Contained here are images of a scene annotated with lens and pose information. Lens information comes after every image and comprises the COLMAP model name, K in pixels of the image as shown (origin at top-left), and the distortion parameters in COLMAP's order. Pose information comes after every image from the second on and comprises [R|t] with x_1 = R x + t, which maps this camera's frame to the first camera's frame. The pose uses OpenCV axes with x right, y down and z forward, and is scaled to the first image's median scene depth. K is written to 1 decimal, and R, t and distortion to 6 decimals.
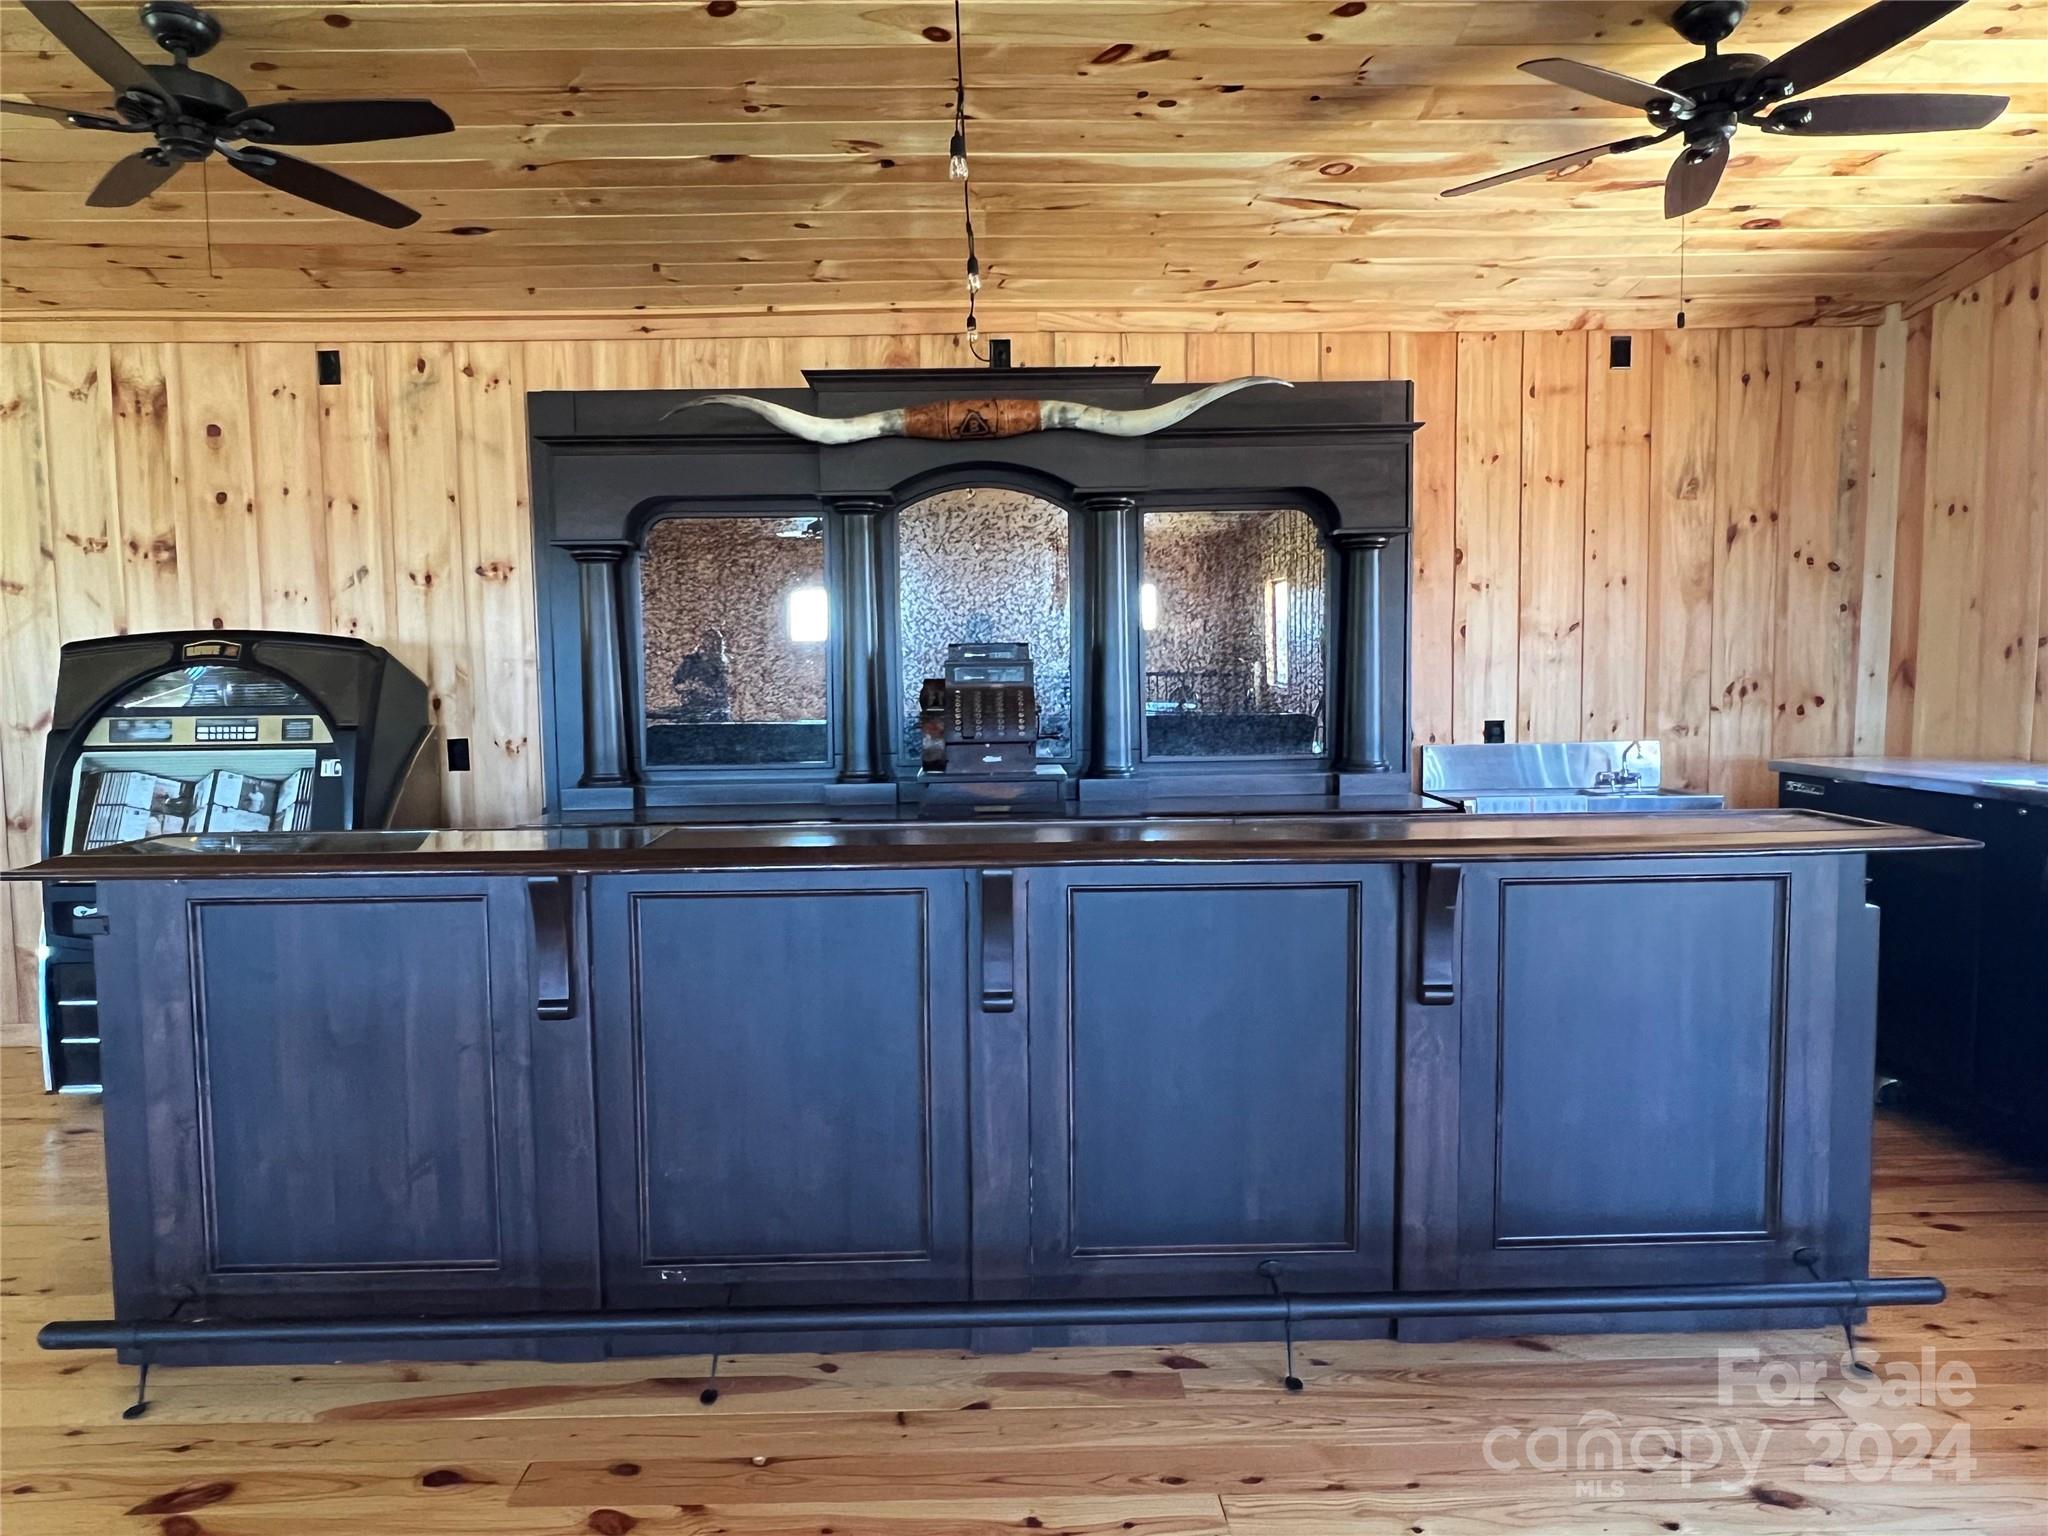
lens RADIAL K [[1316.2, 0, 1024.8], [0, 1316.2, 769.9], [0, 0, 1]] dist [0.001601, 0.000245]
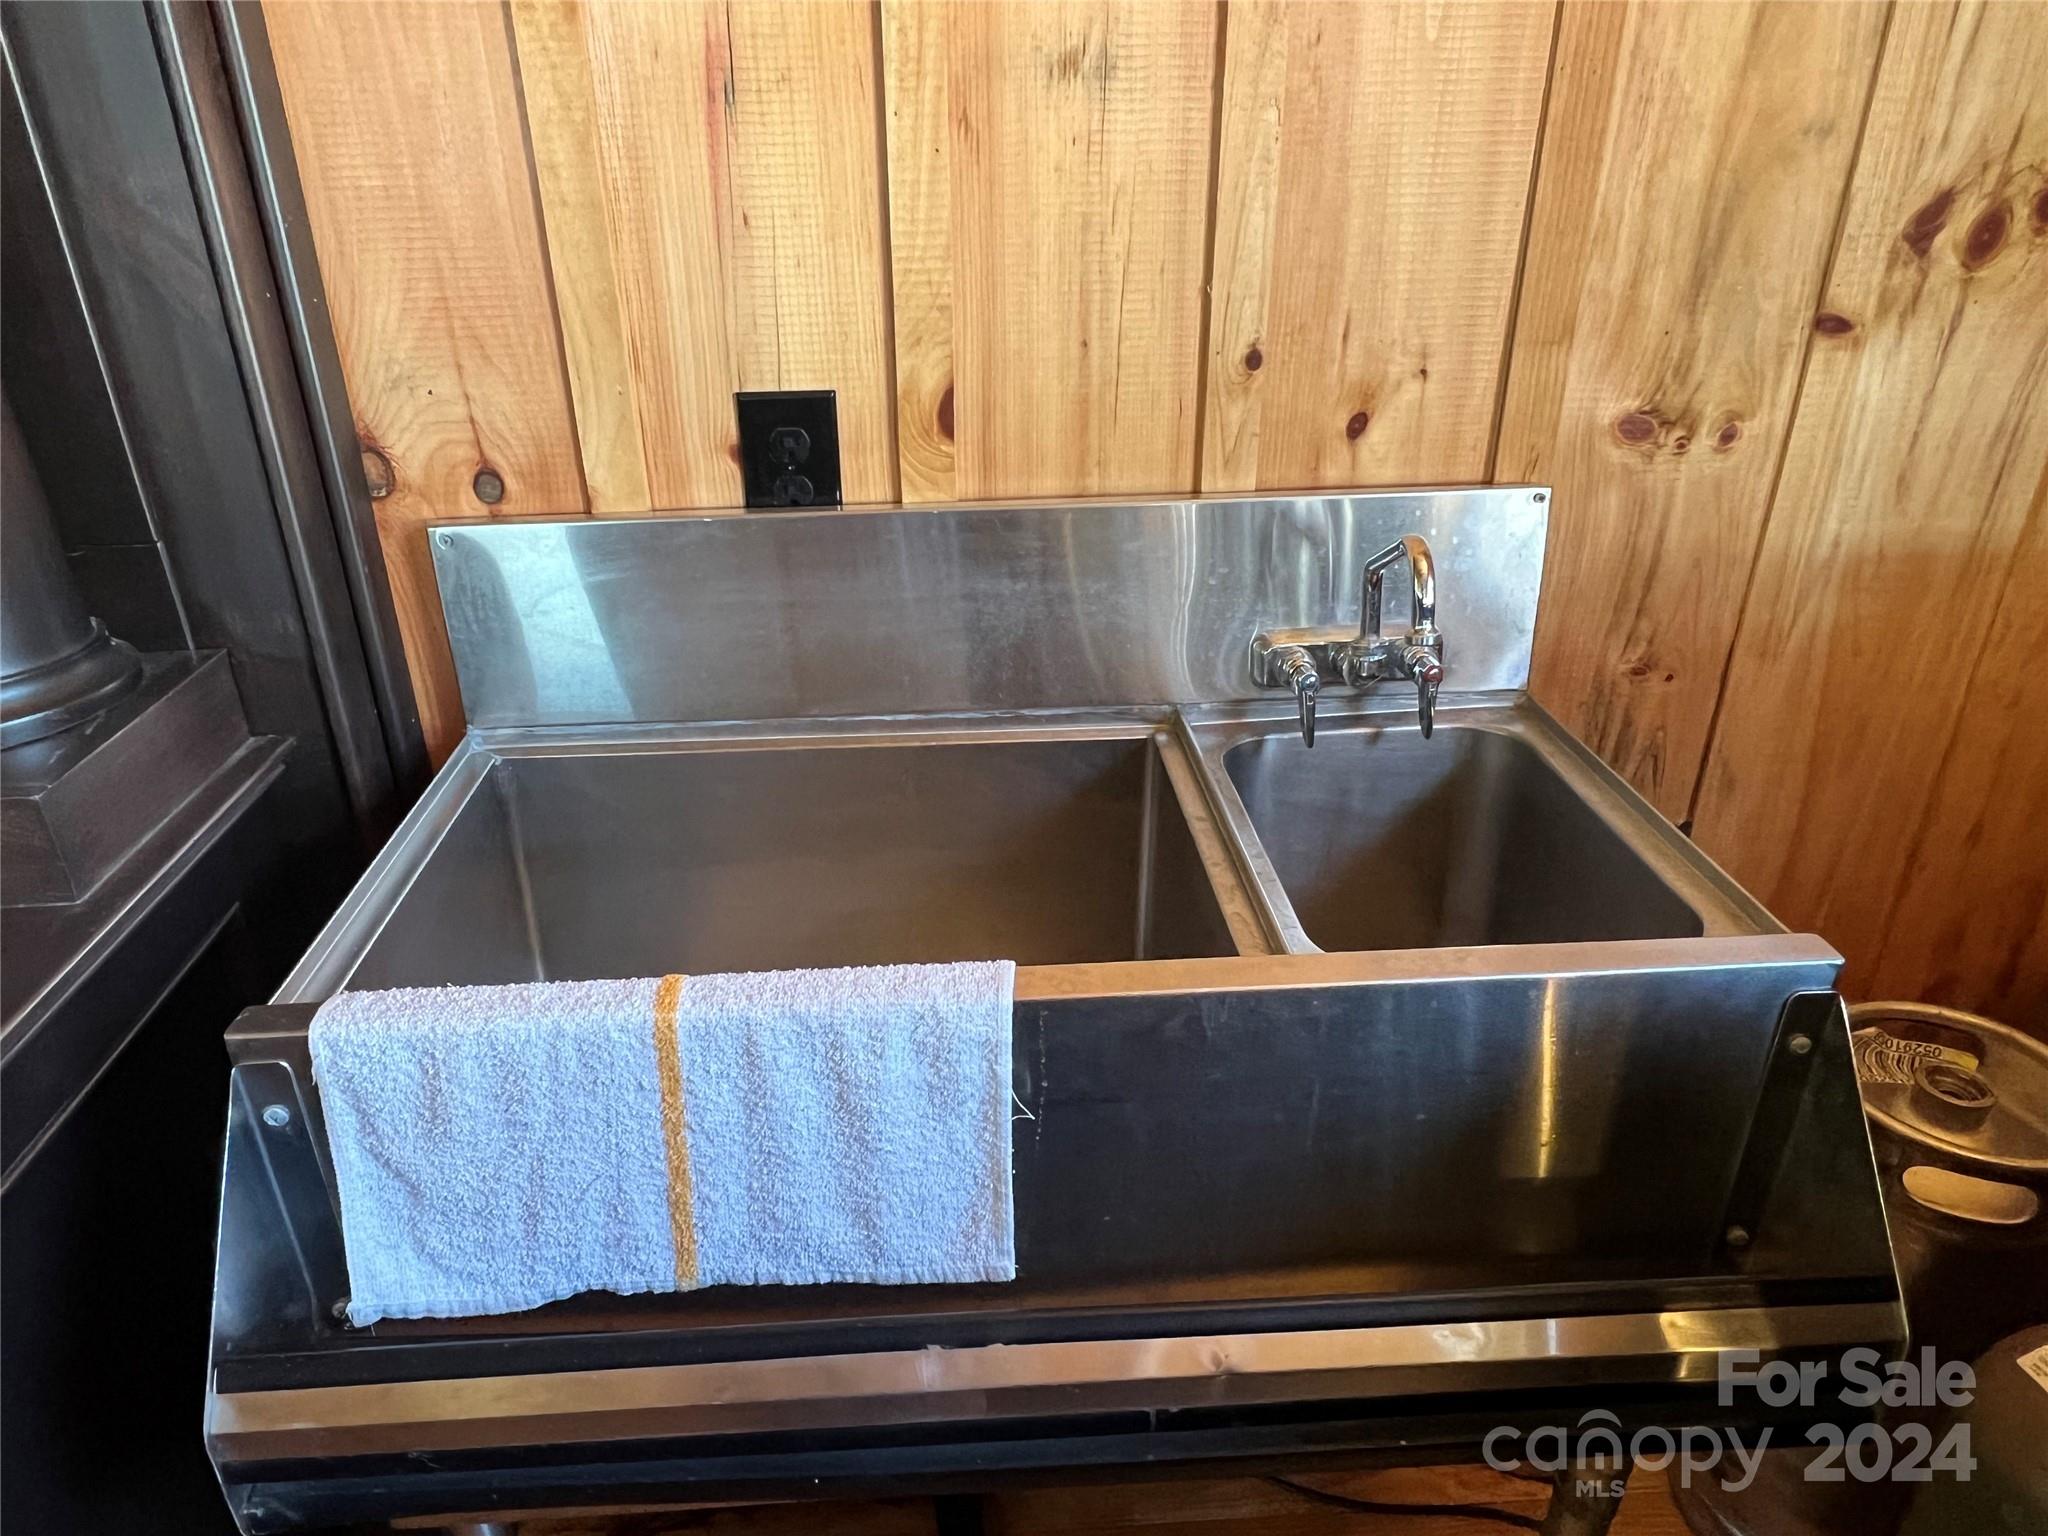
lens RADIAL K [[1316.2, 0, 1017.2], [0, 1316.2, 768.0], [0, 0, 1]] dist [0.001601, 0.000245]
pose [[0.998642, -0.022871, 0.046806, 0.381988], [0.003356, 0.924848, 0.380321, -0.061214], [-0.051987, -0.379647, 0.923669, 0.785261]]
